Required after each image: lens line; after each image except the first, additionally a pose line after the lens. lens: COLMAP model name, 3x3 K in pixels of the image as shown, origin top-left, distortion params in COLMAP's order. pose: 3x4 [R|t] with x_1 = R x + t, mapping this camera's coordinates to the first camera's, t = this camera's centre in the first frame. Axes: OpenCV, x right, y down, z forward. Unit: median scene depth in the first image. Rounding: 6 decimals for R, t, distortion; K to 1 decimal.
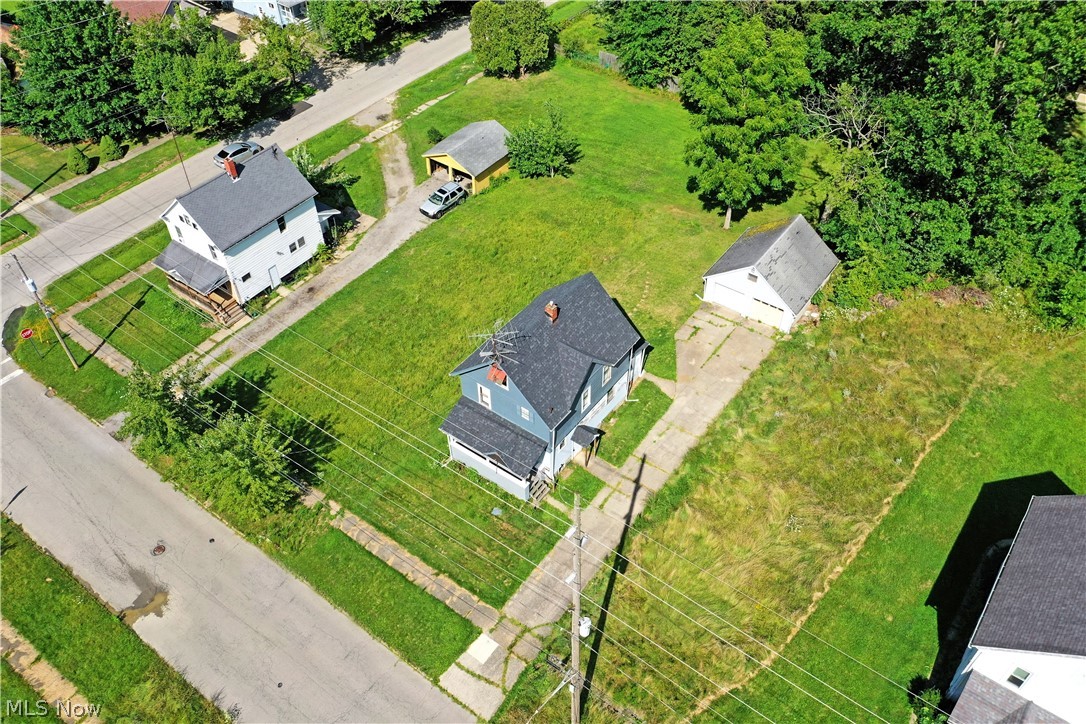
lens RADIAL K [[863.6, 0, 545.3], [0, 863.6, 357.8], [0, 0, 1]] dist [0.027286, -0.012074]
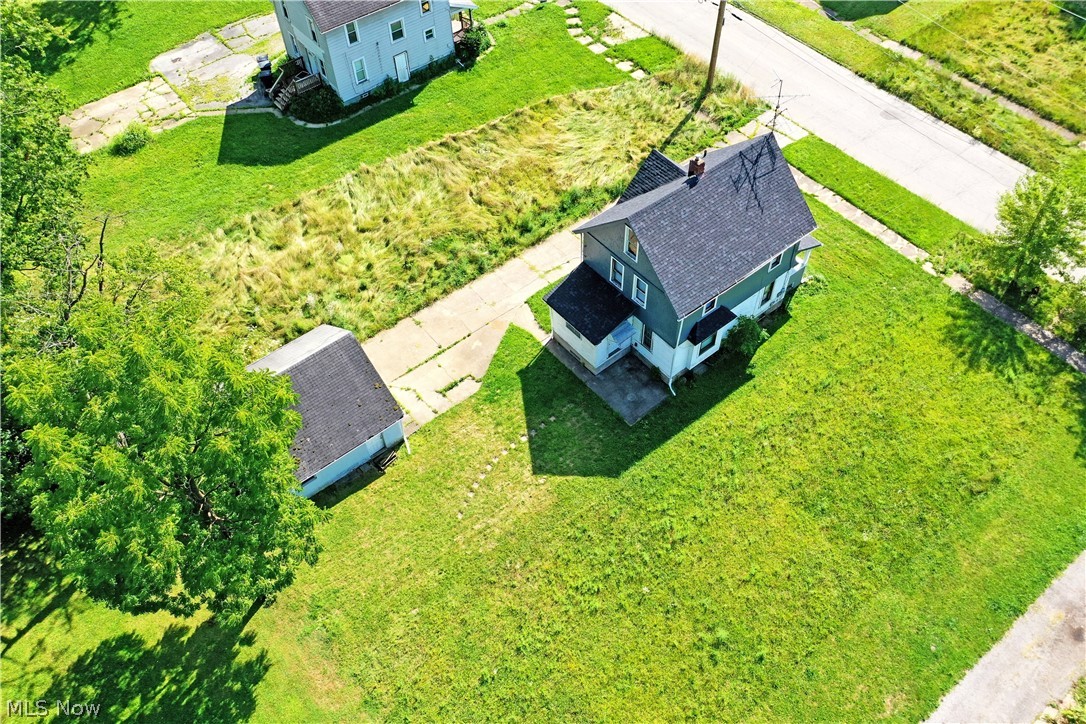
lens RADIAL K [[863.6, 0, 541.1], [0, 863.6, 360.8], [0, 0, 1]] dist [0.027286, -0.012074]
pose [[-0.966857, -0.169175, 0.191227, -0.032553], [0.208068, -0.088008, 0.974147, -0.743020], [-0.147972, 0.981649, 0.120291, 0.938061]]
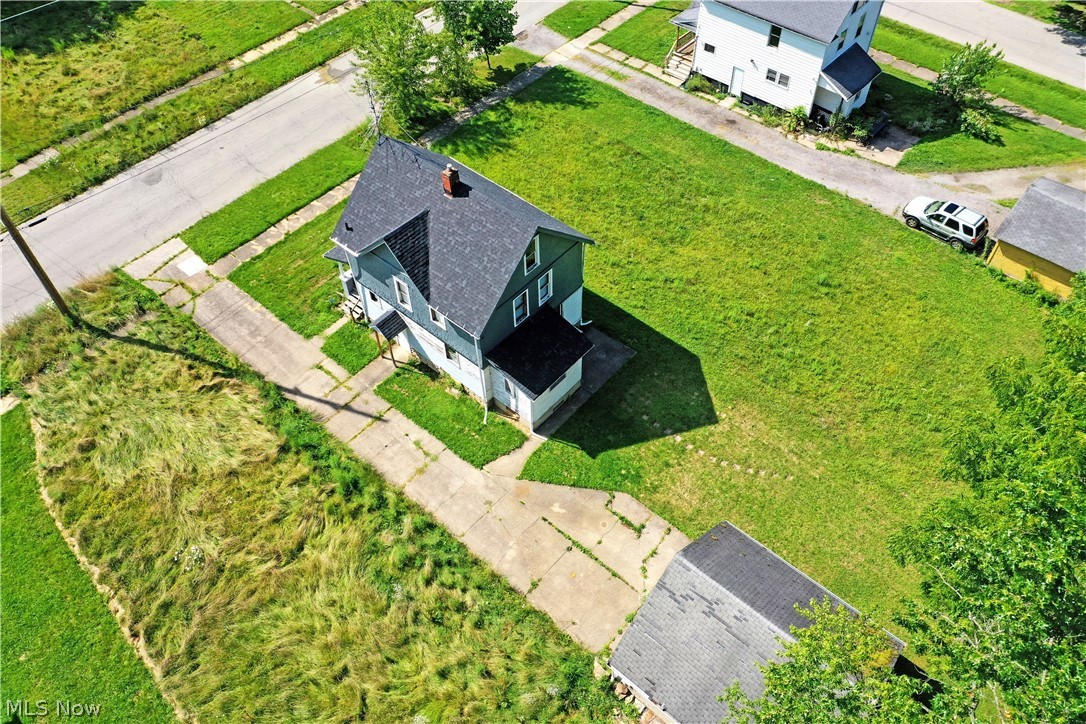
lens RADIAL K [[863.6, 0, 536.2], [0, 863.6, 358.6], [0, 0, 1]] dist [0.027286, -0.012074]
pose [[-0.087930, 0.782647, -0.616224, 0.476507], [-0.683906, 0.402347, 0.608596, -0.408485], [0.724252, 0.474953, 0.499879, 0.651016]]
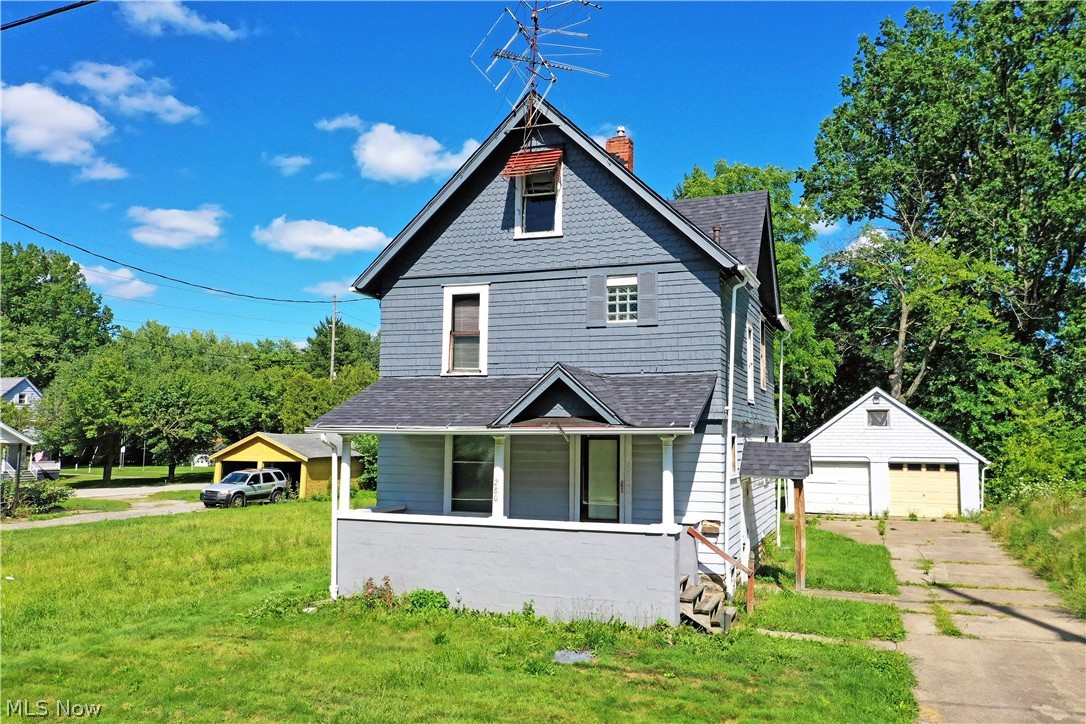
lens RADIAL K [[863.6, 0, 539.4], [0, 863.6, 355.7], [0, 0, 1]] dist [0.027286, -0.012074]
pose [[0.962910, 0.053033, 0.264558, -0.112720], [0.169187, 0.645125, -0.745110, 0.257001], [-0.210189, 0.762234, 0.612225, 0.707815]]
